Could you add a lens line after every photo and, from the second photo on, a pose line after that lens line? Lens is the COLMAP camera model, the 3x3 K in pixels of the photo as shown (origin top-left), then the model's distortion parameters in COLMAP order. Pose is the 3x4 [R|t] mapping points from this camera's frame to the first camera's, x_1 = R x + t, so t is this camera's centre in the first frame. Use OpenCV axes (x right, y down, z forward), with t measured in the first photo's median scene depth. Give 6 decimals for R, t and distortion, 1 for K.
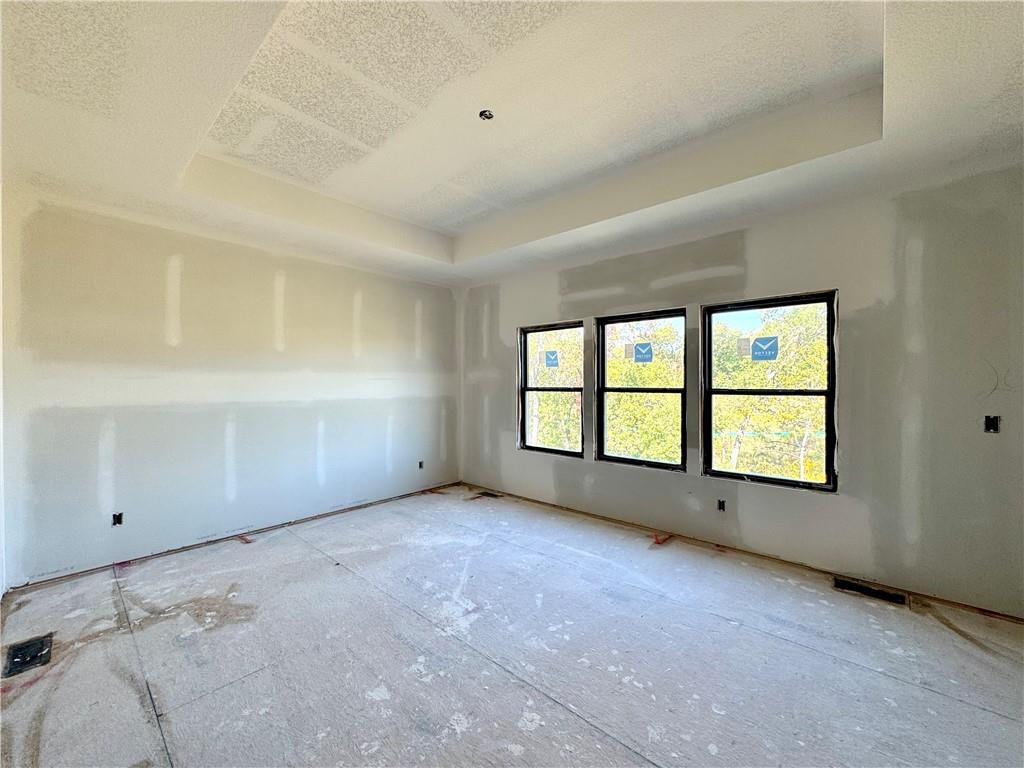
lens RADIAL K [[411.4, 0, 513.9], [0, 411.4, 381.1], [0, 0, 1]] dist [-0.008421, 0.000094]
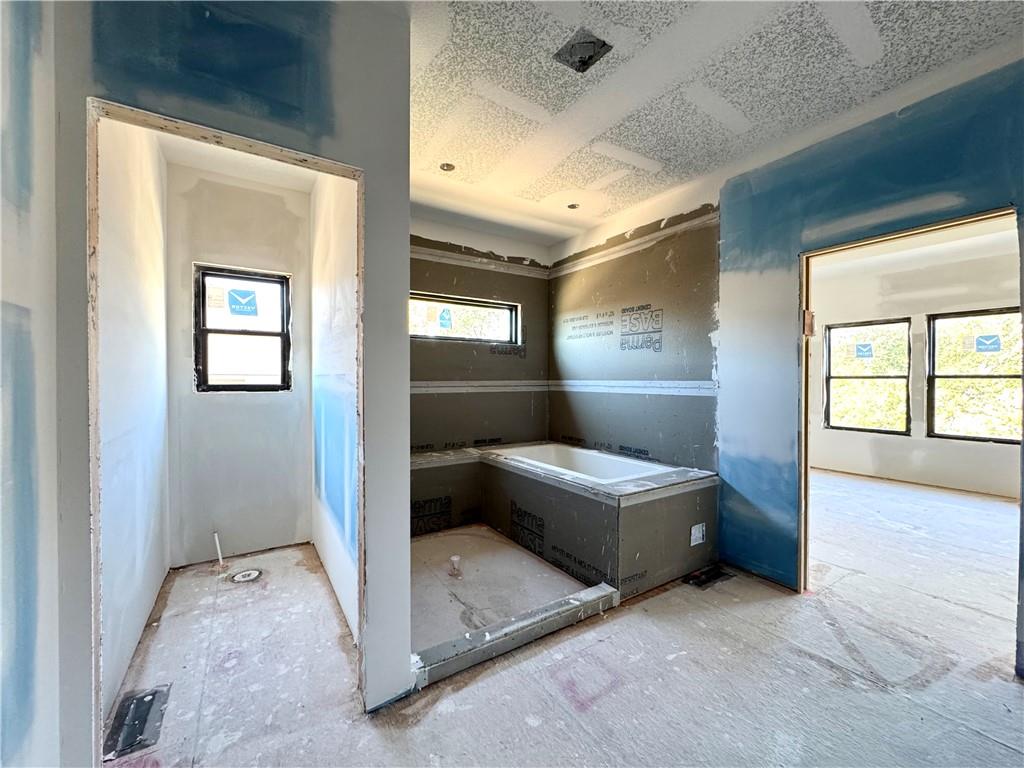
lens RADIAL K [[411.4, 0, 510.9], [0, 411.4, 383.5], [0, 0, 1]] dist [-0.008421, 0.000094]
pose [[0.965615, 0.005648, -0.259915, -0.626664], [-0.002315, 0.999911, 0.013125, 0.026888], [0.259966, -0.012072, 0.965542, -0.410569]]
